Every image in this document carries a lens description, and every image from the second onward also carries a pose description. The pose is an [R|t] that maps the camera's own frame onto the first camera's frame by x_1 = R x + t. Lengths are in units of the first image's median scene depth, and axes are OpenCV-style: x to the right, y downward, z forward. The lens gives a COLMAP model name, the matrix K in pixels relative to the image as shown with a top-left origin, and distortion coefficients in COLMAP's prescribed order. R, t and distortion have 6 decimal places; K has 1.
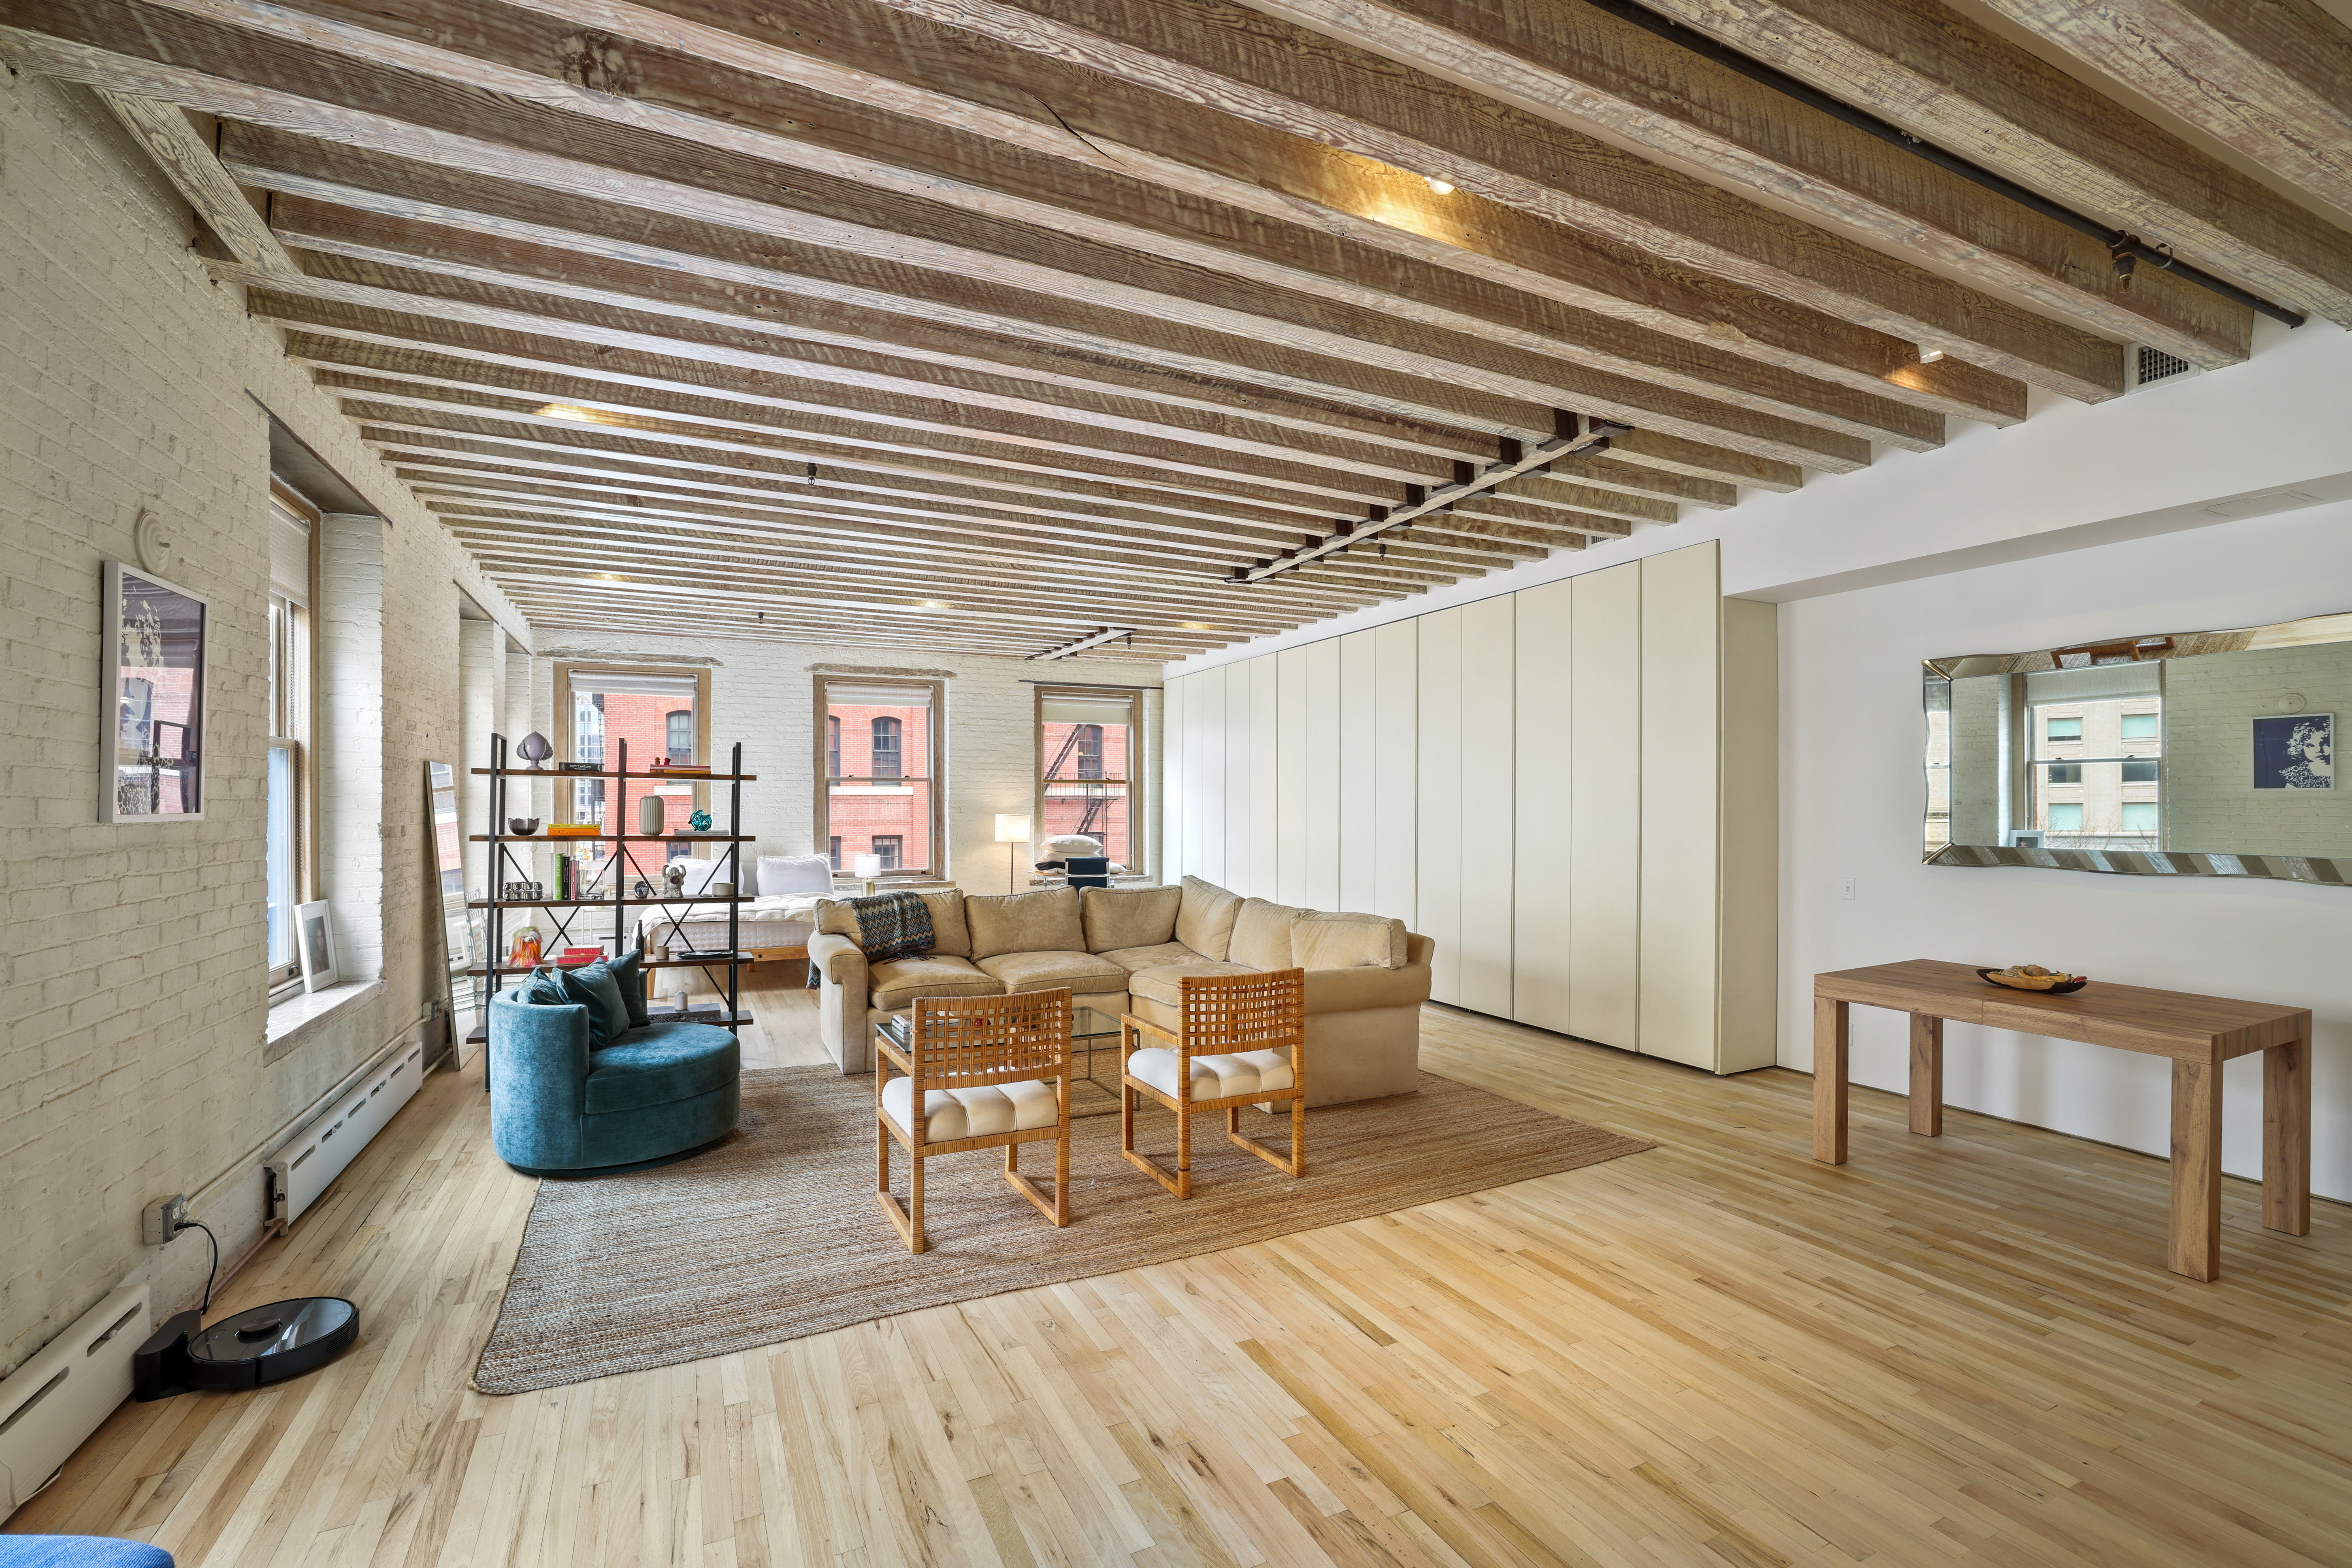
lens RADIAL K [[1010.2, 0, 1126.1], [0, 1010.2, 809.5], [0, 0, 1]] dist [-0.040087, 0.014199]
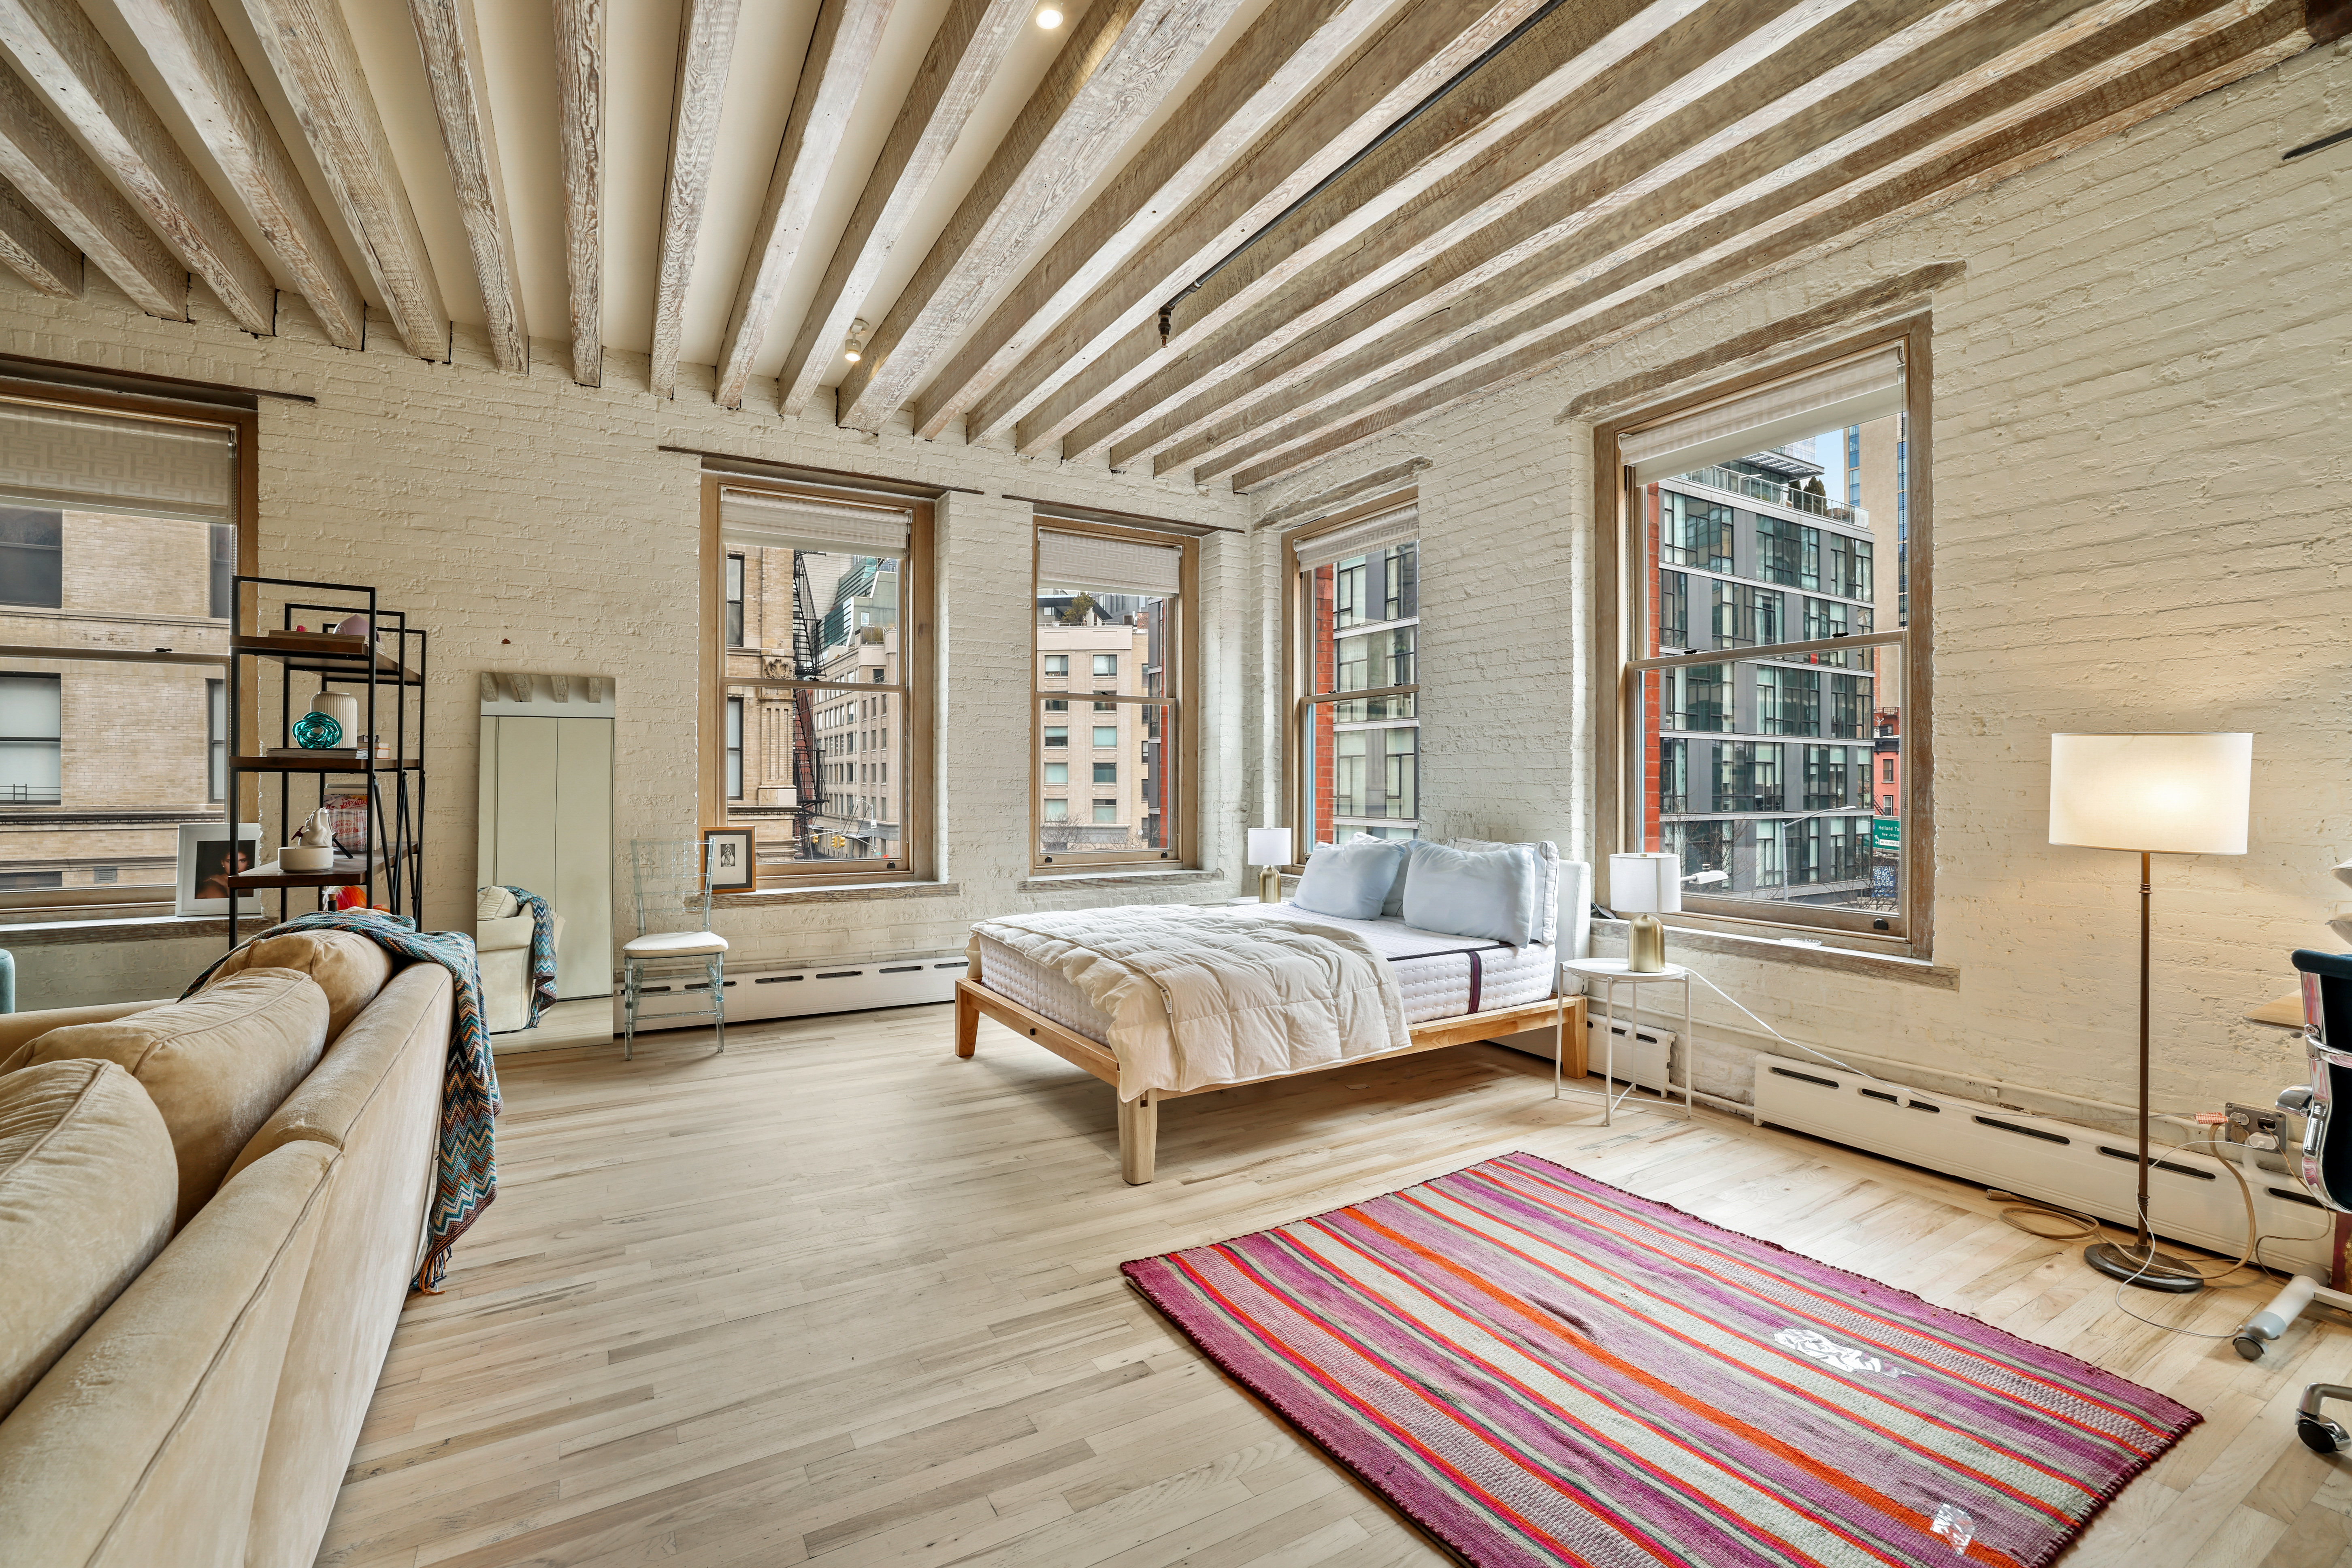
lens RADIAL K [[1010.2, 0, 1162.9], [0, 1010.2, 780.1], [0, 0, 1]] dist [-0.040087, 0.014199]
pose [[0.093419, 0.001088, -0.995626, 0.266600], [-0.009336, 0.999956, 0.000217, 0.052557], [0.995583, 0.009274, 0.093425, 2.013926]]
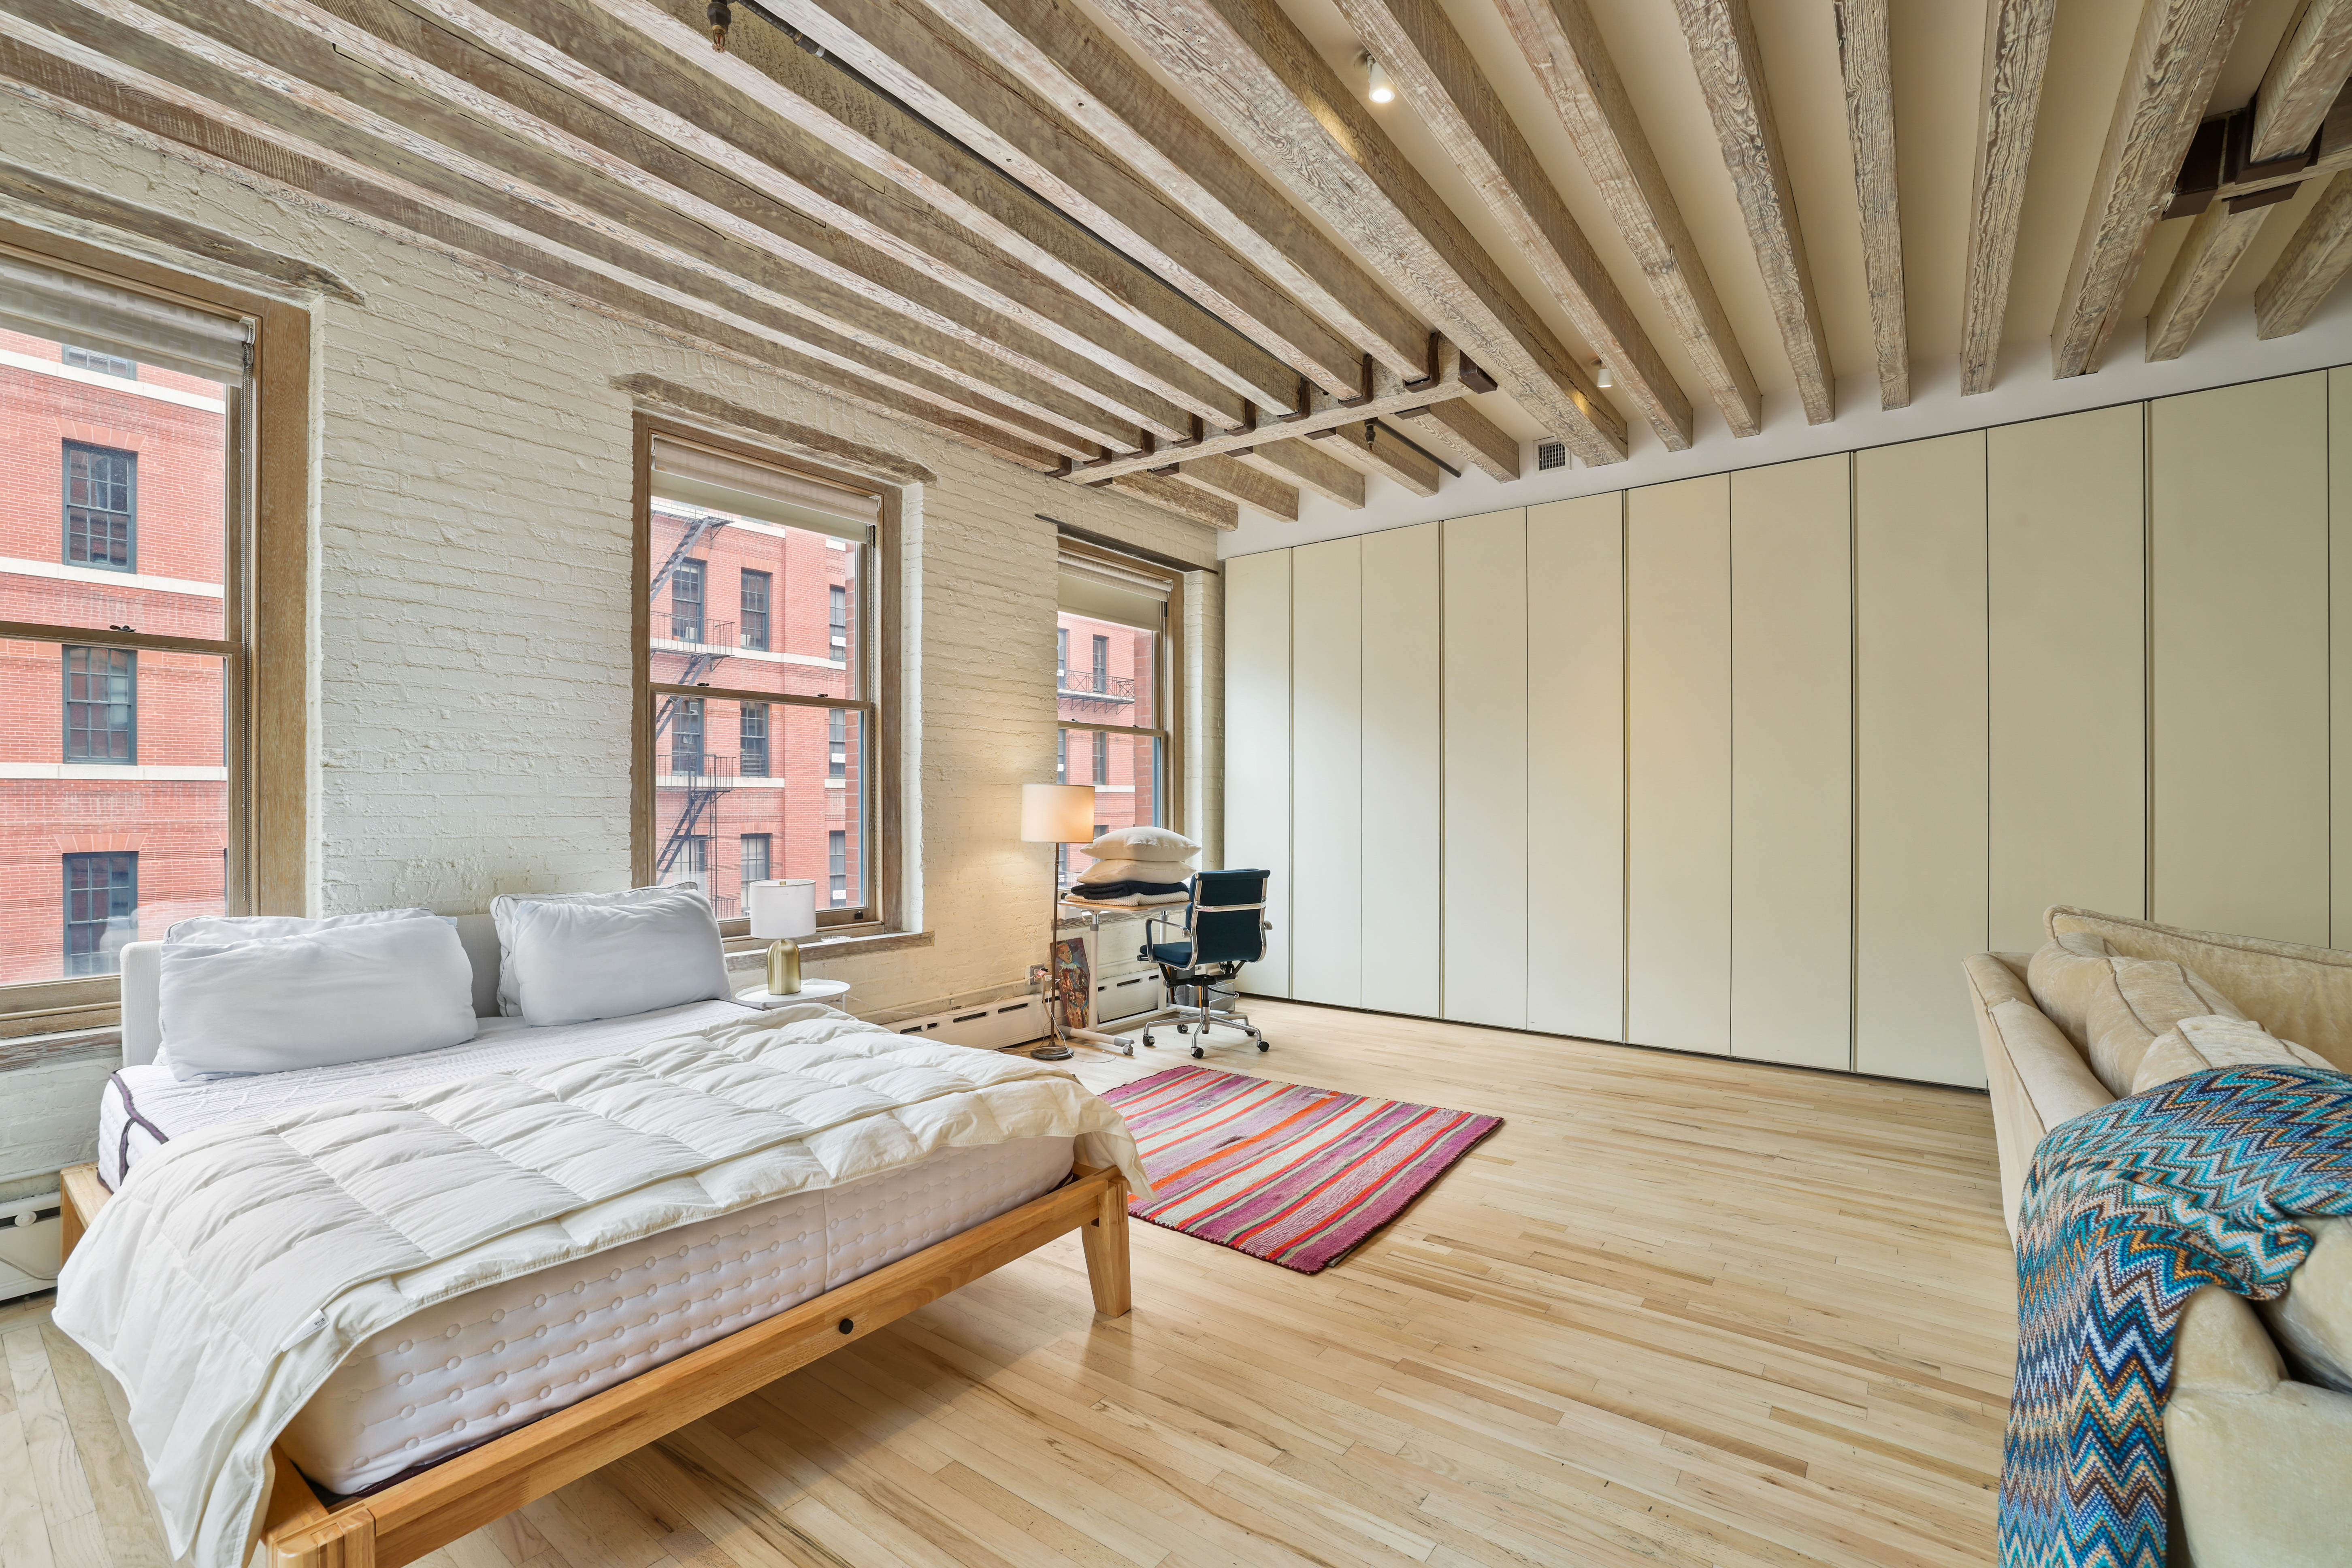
lens RADIAL K [[1010.2, 0, 1161.8], [0, 1010.2, 800.9], [0, 0, 1]] dist [-0.040087, 0.014199]
pose [[0.882771, 0.000551, 0.469803, -0.800030], [0.003972, 0.999955, -0.008636, 0.048916], [-0.469787, 0.009490, 0.882729, 1.487527]]
